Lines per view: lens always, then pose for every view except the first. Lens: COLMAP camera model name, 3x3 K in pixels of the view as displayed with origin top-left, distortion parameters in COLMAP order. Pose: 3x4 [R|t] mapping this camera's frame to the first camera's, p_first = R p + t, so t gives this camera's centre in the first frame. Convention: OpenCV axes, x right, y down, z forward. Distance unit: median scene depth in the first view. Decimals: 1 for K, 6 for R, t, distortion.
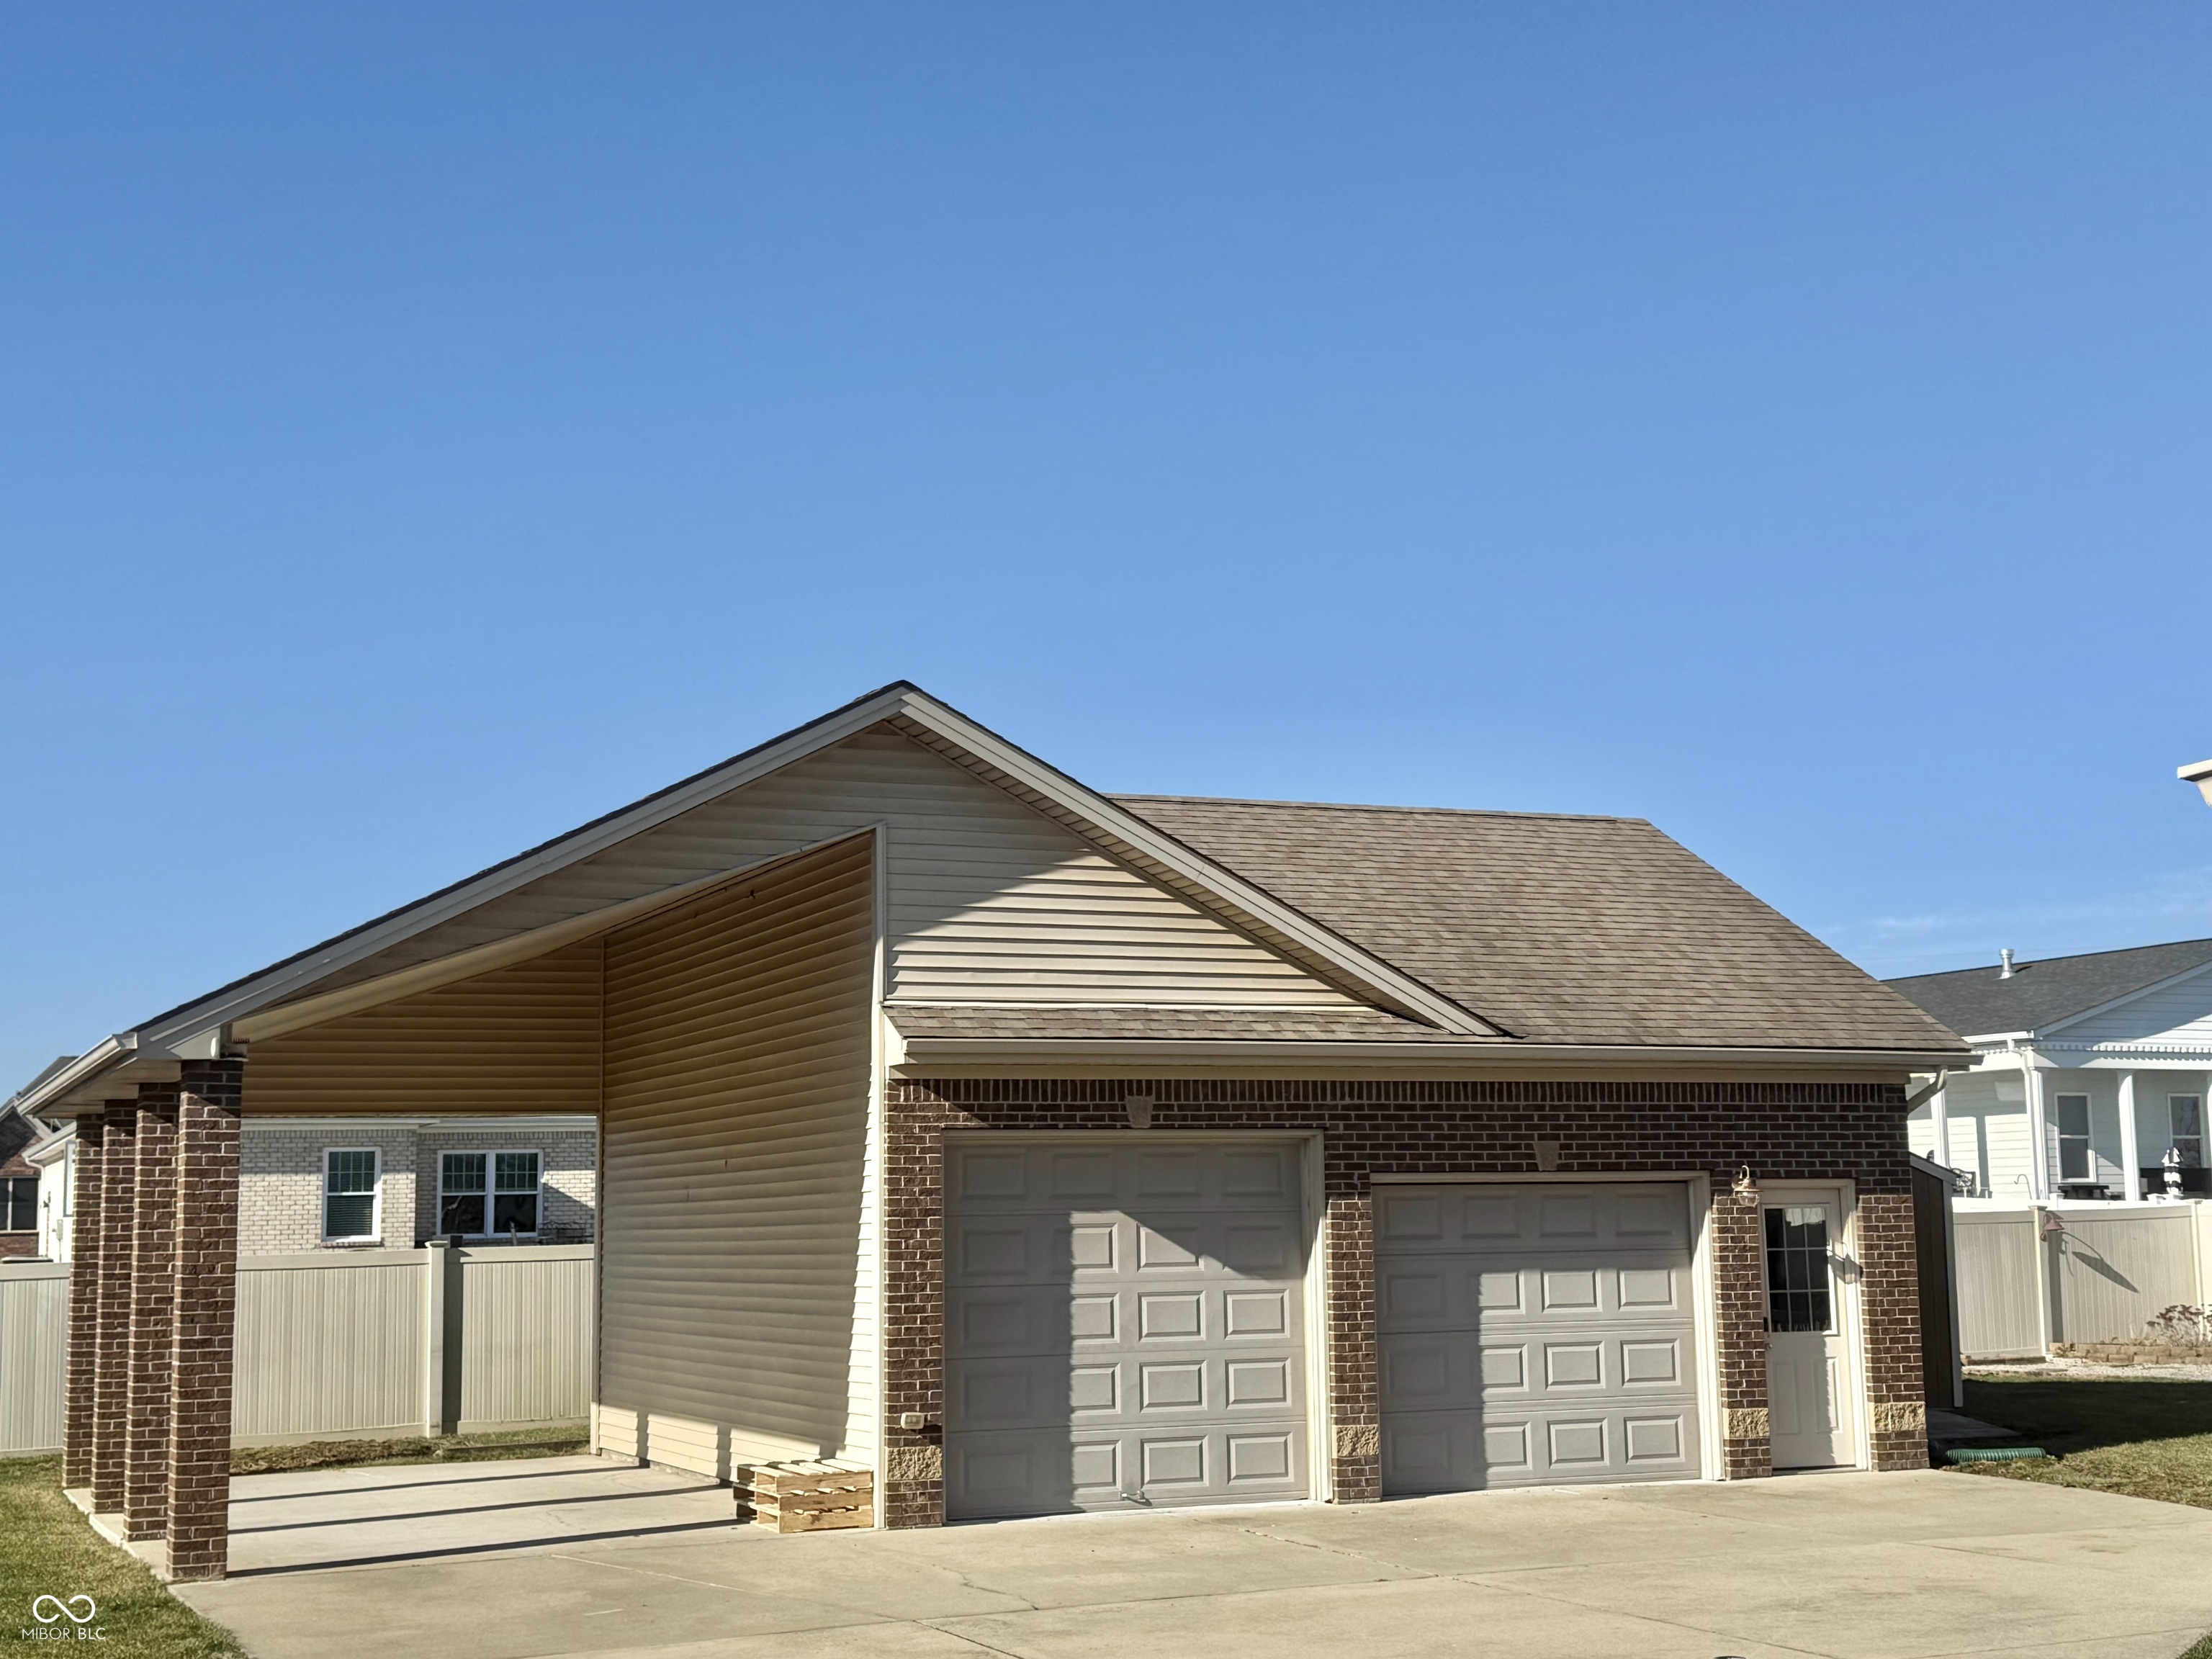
lens RADIAL K [[2863.7, 0, 1107.2], [0, 2863.7, 835.1], [0, 0, 1]] dist [0.156837, -0.237137]
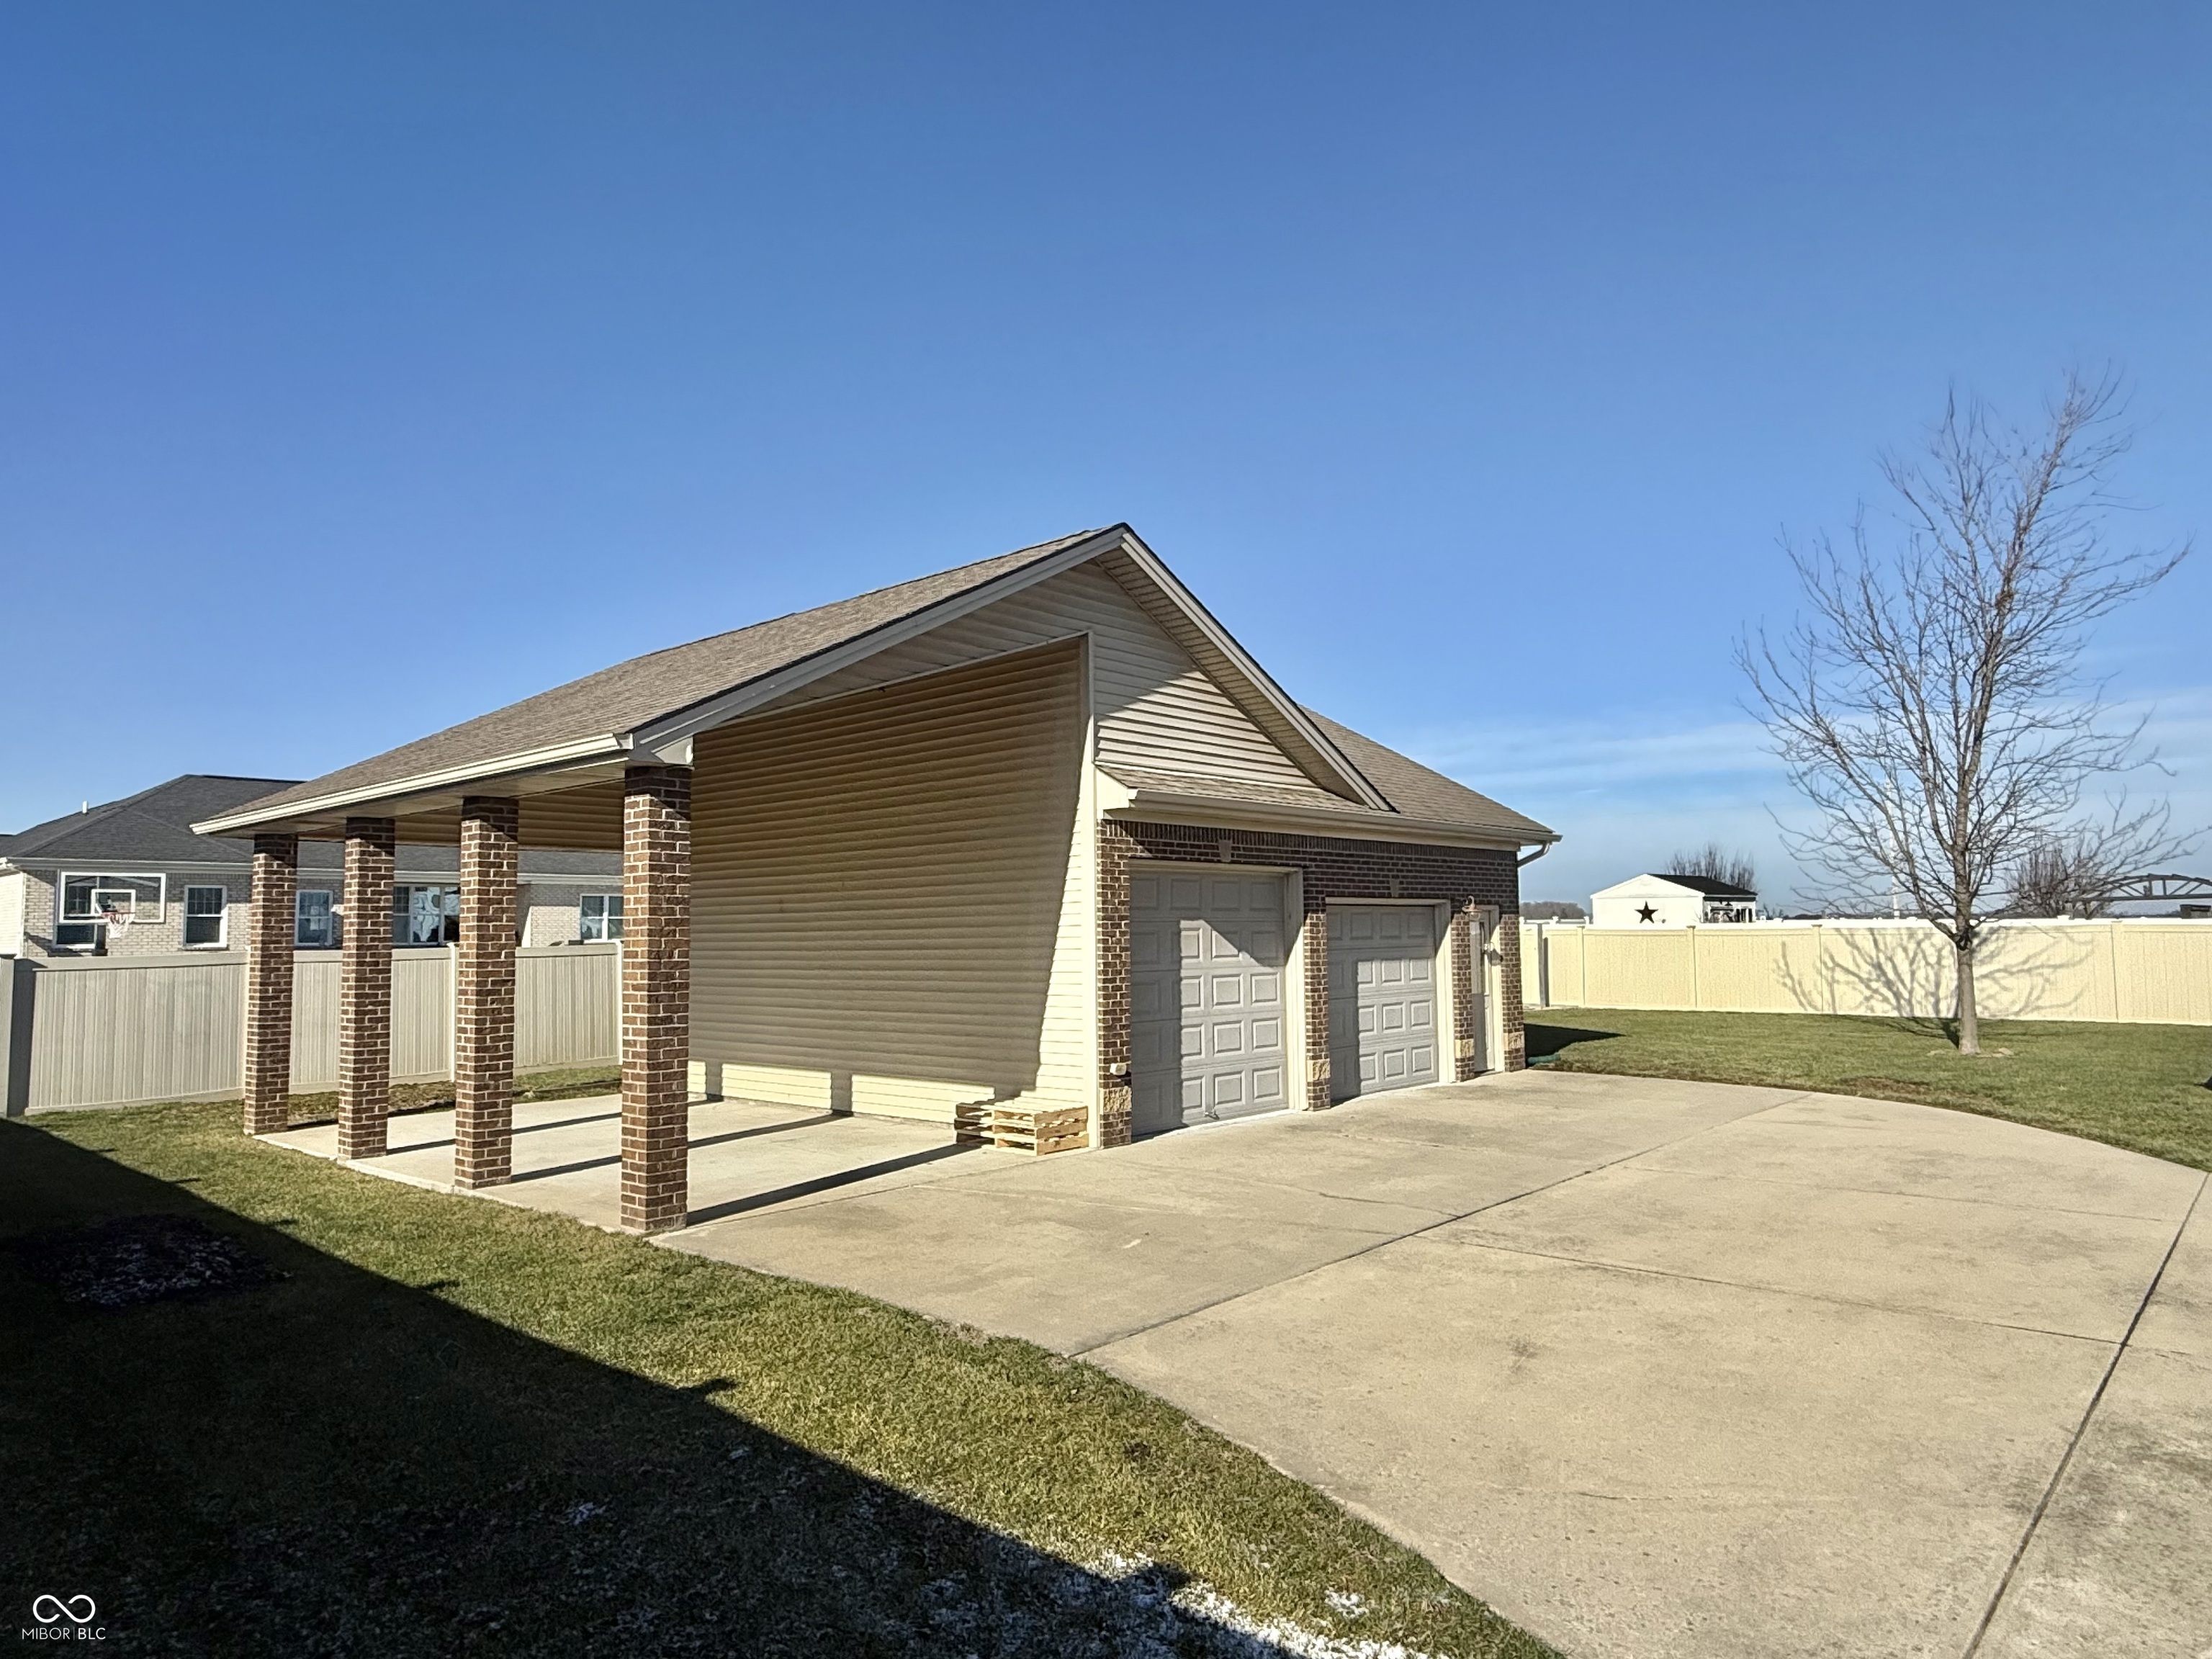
lens RADIAL K [[1376.3, 0, 1109.1], [0, 1376.3, 821.3], [0, 0, 1]] dist [0.004688, 0.003020]
pose [[0.912219, 0.038923, 0.407850, -0.324913], [-0.057075, 0.997843, 0.032428, 0.062839], [-0.405708, -0.052859, 0.912473, 0.396740]]
